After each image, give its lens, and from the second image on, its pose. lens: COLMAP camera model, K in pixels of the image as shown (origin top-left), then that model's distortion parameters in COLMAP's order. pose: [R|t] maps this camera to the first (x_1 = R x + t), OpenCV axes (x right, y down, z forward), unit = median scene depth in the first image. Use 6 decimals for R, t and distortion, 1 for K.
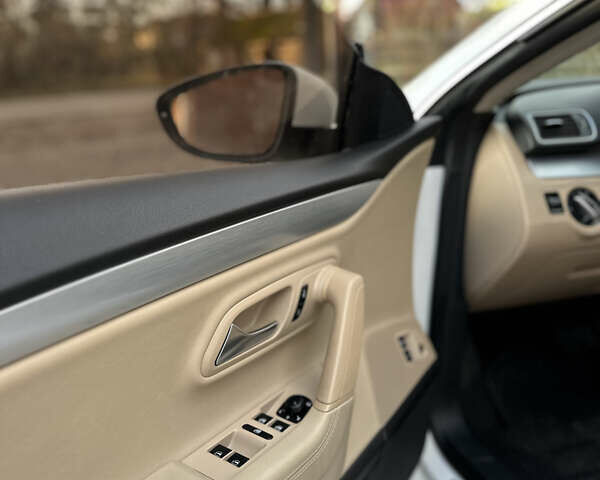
lens RADIAL K [[561.0, 0, 300.0], [0, 561.0, 240.0], [0, 0, 1]] dist [0.183142, -0.389610]
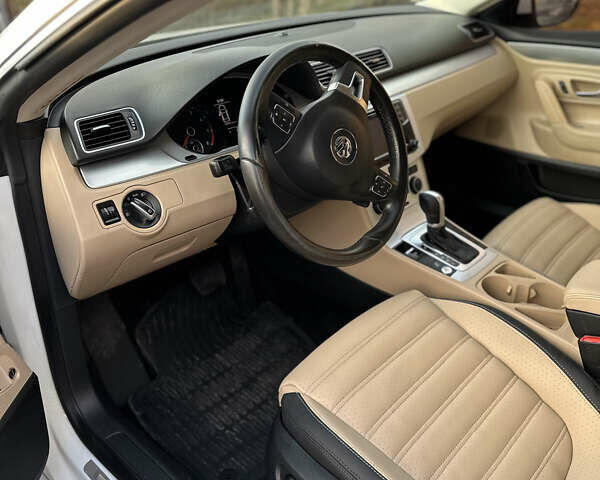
lens RADIAL K [[561.0, 0, 300.0], [0, 561.0, 240.0], [0, 0, 1]] dist [0.183142, -0.389610]
pose [[0.885284, -0.213494, 0.413150, 0.300605], [0.129591, 0.966459, 0.221729, -0.195139], [-0.446630, -0.142753, 0.883257, -0.079459]]
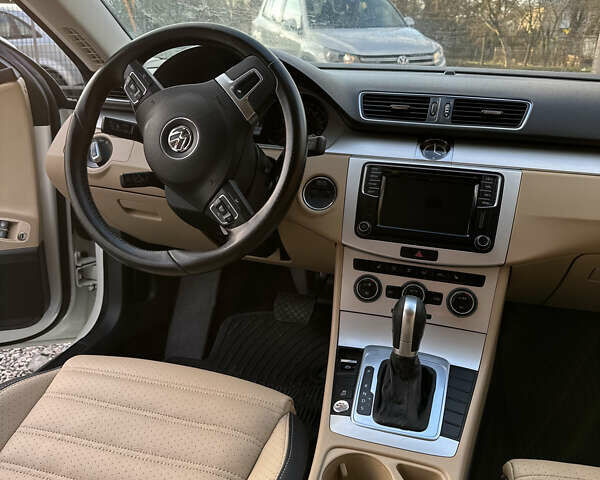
lens RADIAL K [[561.0, 0, 300.0], [0, 561.0, 240.0], [0, 0, 1]] dist [0.183142, -0.389610]
pose [[0.813529, 0.240845, -0.529305, 1.541052], [-0.222108, 0.969886, 0.099945, -0.096767], [0.537437, 0.036255, 0.842524, 0.182784]]
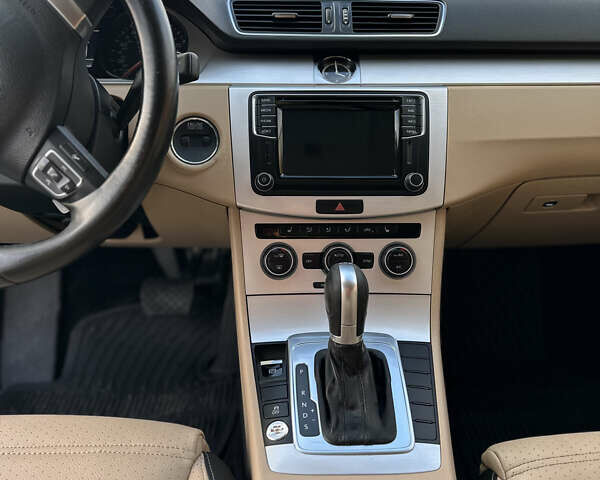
lens RADIAL K [[561.0, 0, 300.0], [0, 561.0, 240.0], [0, 0, 1]] dist [0.183142, -0.389610]
pose [[0.949515, 0.147557, -0.276853, 1.352922], [-0.119633, 0.986104, 0.115273, -0.056145], [0.290015, -0.076332, 0.953973, 0.393858]]
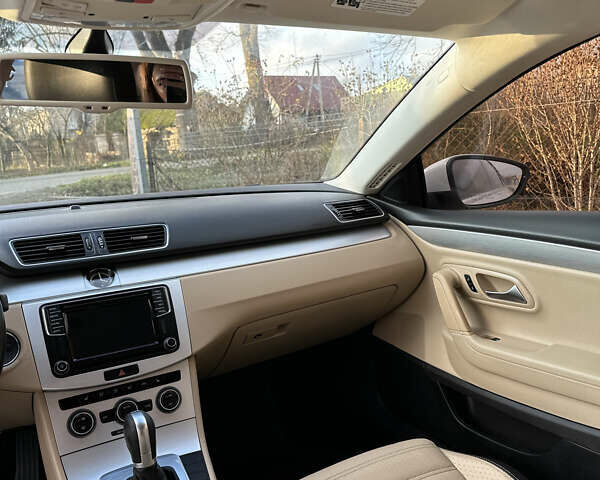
lens RADIAL K [[561.0, 0, 300.0], [0, 561.0, 240.0], [0, 0, 1]] dist [0.183142, -0.389610]
pose [[0.985548, -0.052904, 0.160925, 1.361565], [0.072309, 0.990469, -0.117228, -0.119668], [-0.153189, 0.127170, 0.979980, -0.035897]]
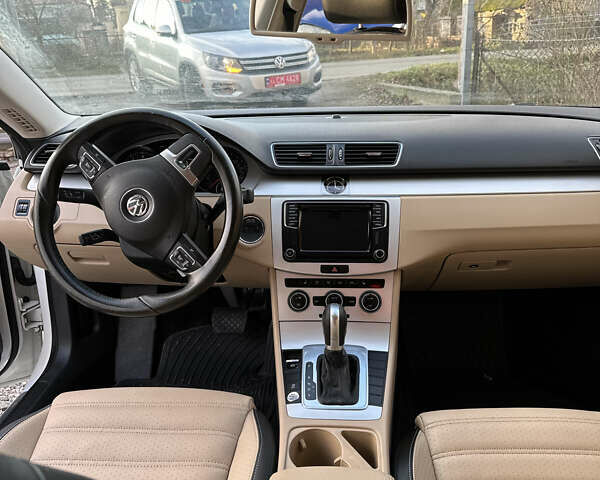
lens RADIAL K [[561.0, 0, 300.0], [0, 561.0, 240.0], [0, 0, 1]] dist [0.183142, -0.389610]
pose [[0.919701, 0.140486, -0.366624, 1.578829], [-0.116945, 0.989428, 0.085771, -0.188505], [0.374798, -0.036009, 0.926407, -0.084163]]
